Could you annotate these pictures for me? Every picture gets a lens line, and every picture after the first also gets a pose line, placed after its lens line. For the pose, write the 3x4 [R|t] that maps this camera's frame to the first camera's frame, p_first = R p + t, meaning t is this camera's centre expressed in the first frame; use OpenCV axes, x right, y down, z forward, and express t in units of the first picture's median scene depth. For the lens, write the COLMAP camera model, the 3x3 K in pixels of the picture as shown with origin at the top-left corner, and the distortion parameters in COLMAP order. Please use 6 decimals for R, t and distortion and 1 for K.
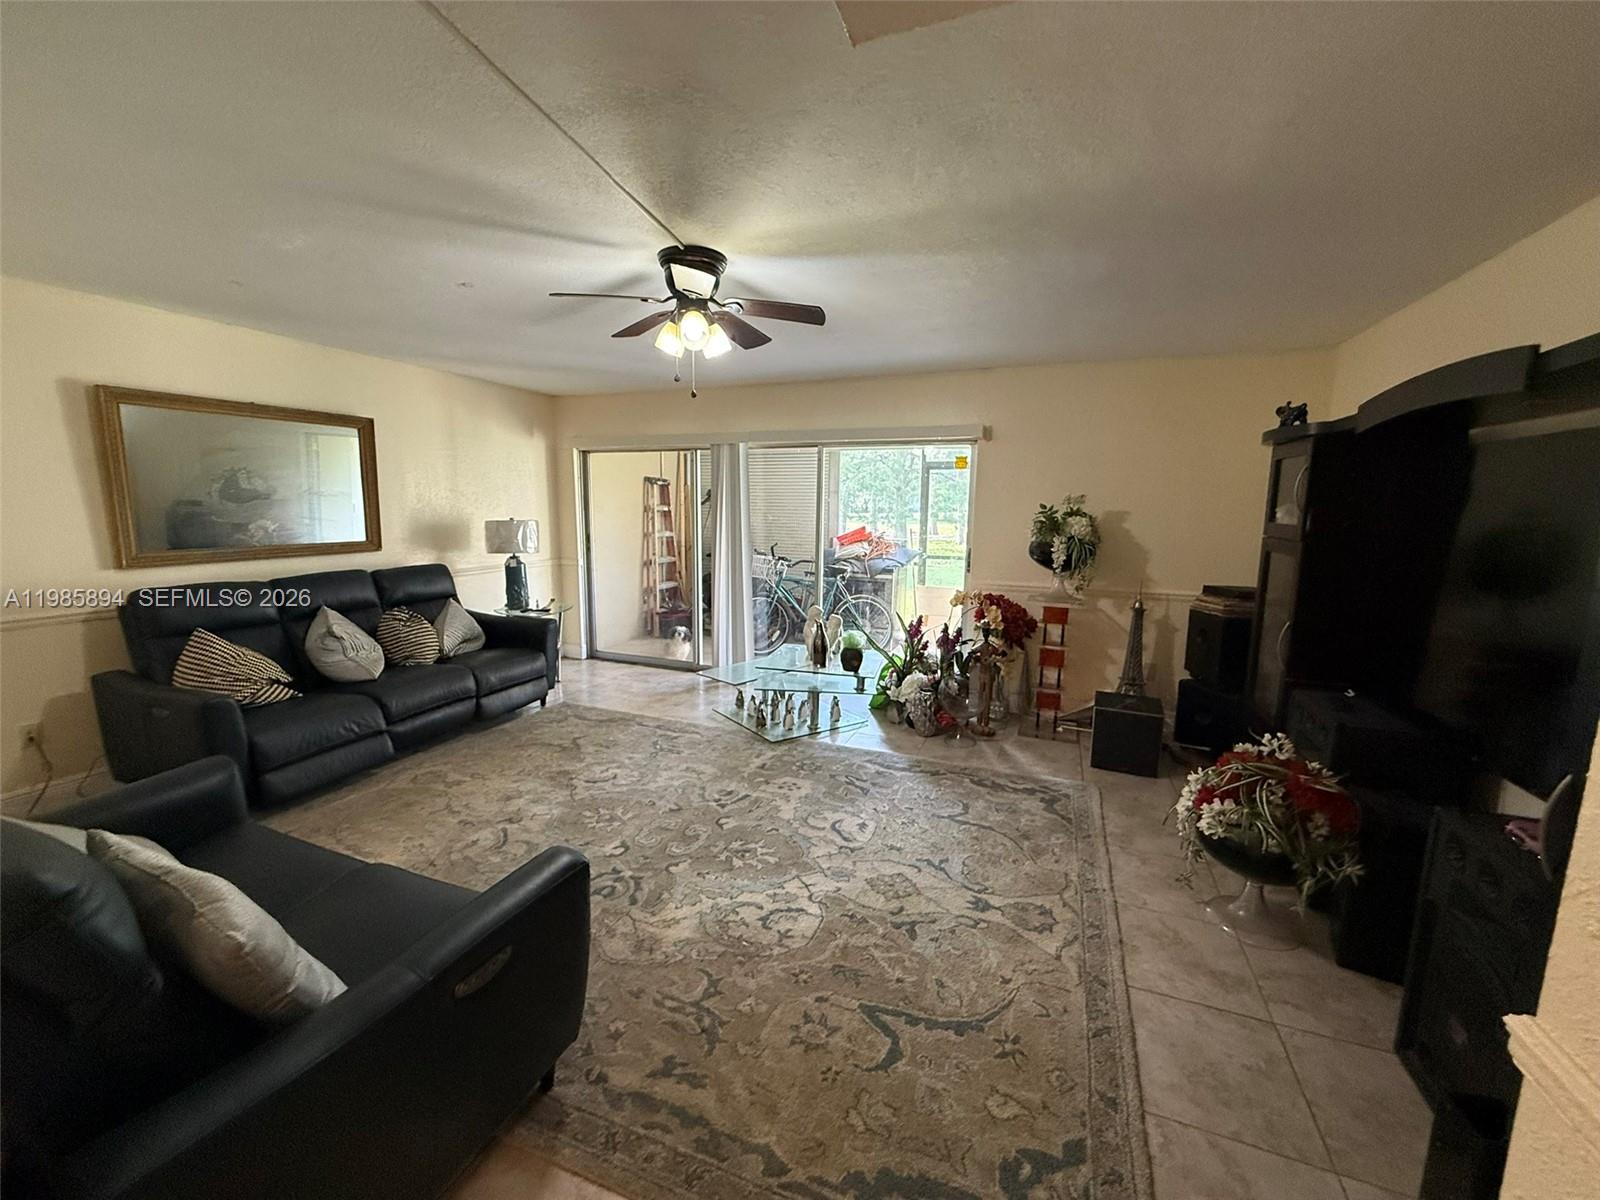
lens RADIAL K [[639.1, 0, 794.8], [0, 639.1, 597.5], [0, 0, 1]] dist [0.000486, 0.000323]
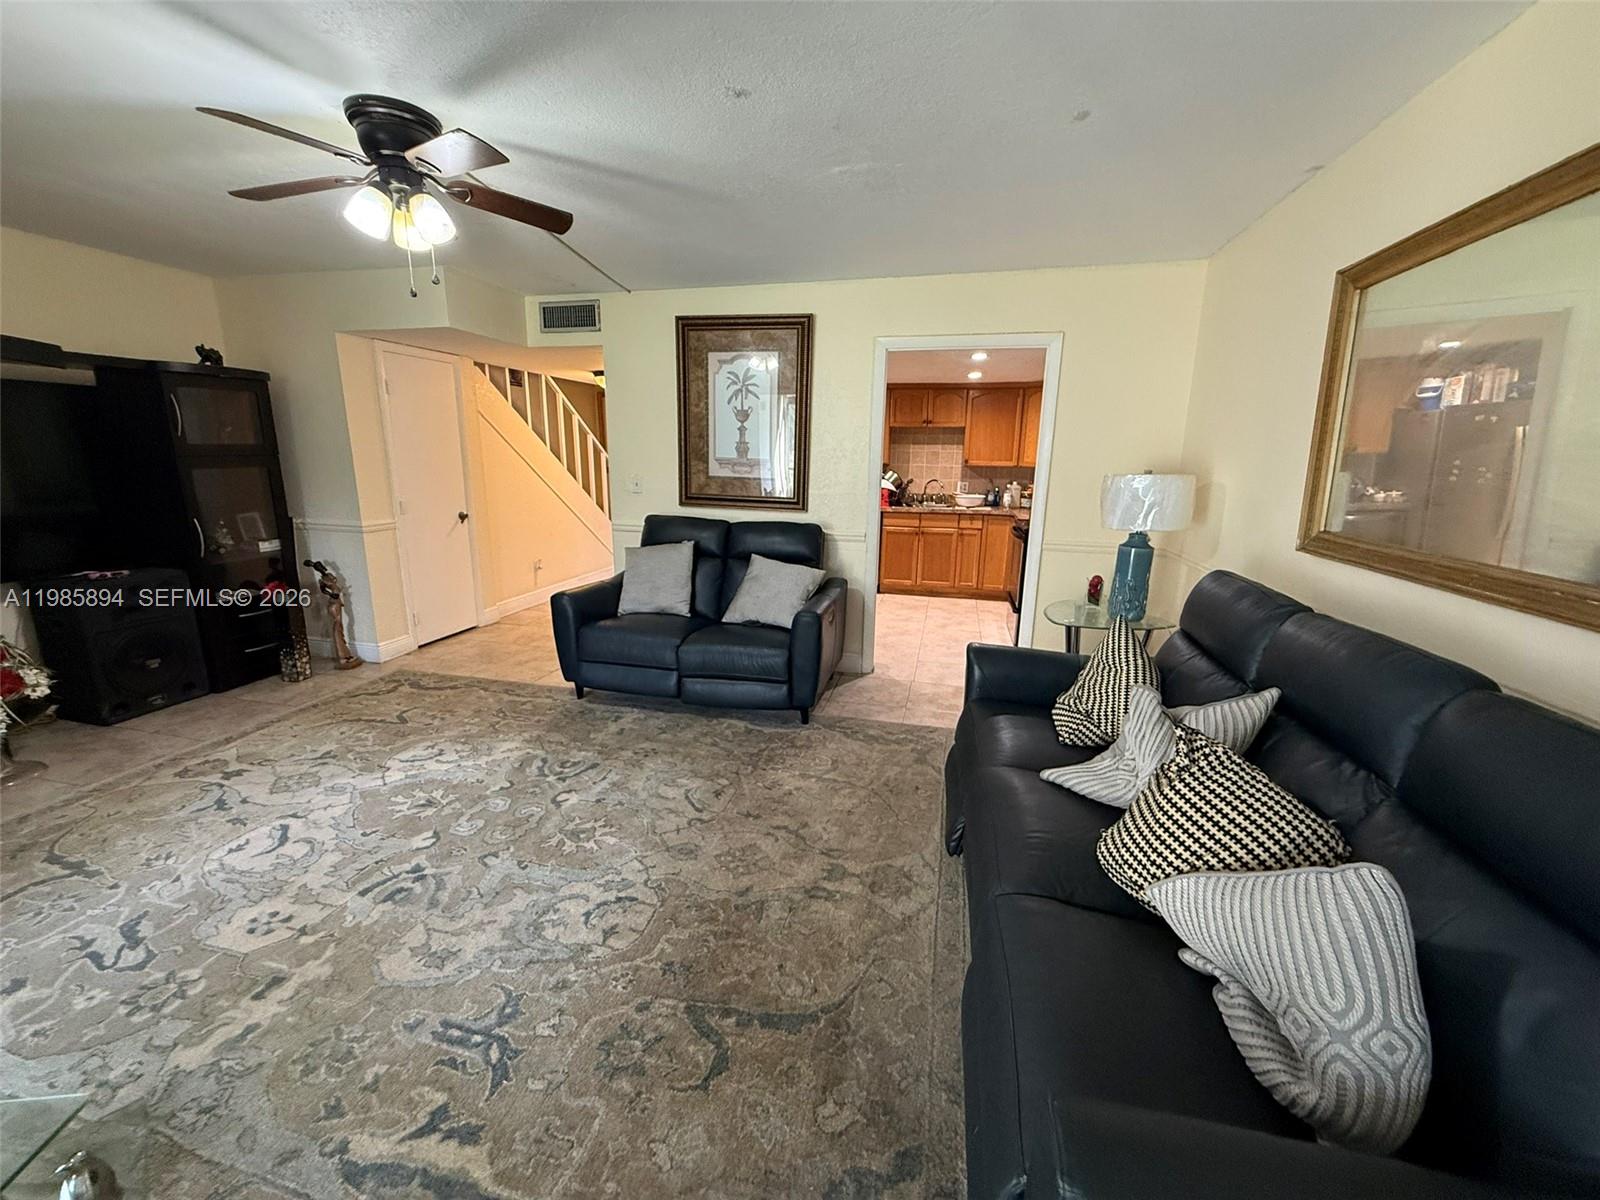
lens RADIAL K [[639.1, 0, 794.6], [0, 639.1, 599.2], [0, 0, 1]] dist [0.000486, 0.000323]
pose [[-0.989543, 0.004127, -0.144182, -0.434178], [-0.048708, 0.931314, 0.360946, -0.225465], [0.135768, 0.364195, -0.921374, 1.637230]]
